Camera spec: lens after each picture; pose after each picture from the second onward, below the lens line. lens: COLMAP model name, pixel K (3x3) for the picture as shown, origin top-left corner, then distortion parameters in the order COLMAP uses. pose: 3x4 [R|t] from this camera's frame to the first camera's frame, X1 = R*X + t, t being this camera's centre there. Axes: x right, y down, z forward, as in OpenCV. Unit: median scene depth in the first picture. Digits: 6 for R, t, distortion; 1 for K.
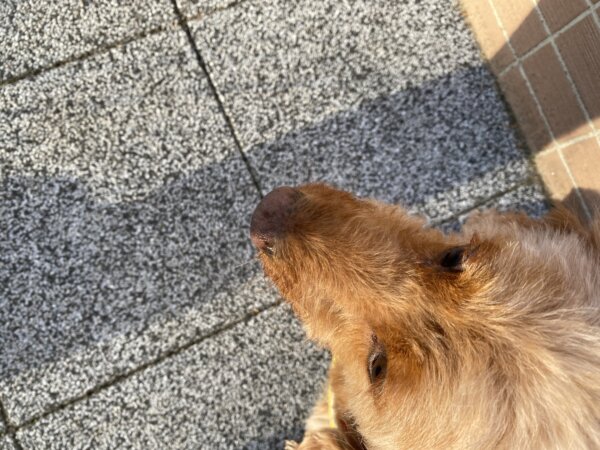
lens RADIAL K [[447.3, 0, 305.1], [0, 447.3, 224.3], [0, 0, 1]] dist [0.026744, -0.019270]
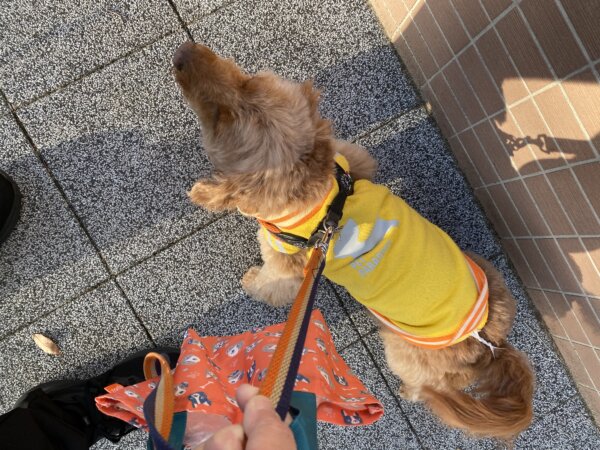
lens RADIAL K [[447.3, 0, 301.0], [0, 447.3, 227.6], [0, 0, 1]] dist [0.026744, -0.019270]
pose [[0.997854, -0.065439, 0.002162, 0.083976], [0.062856, 0.966667, 0.248200, -0.116477], [-0.018332, -0.247531, 0.968706, -0.673865]]
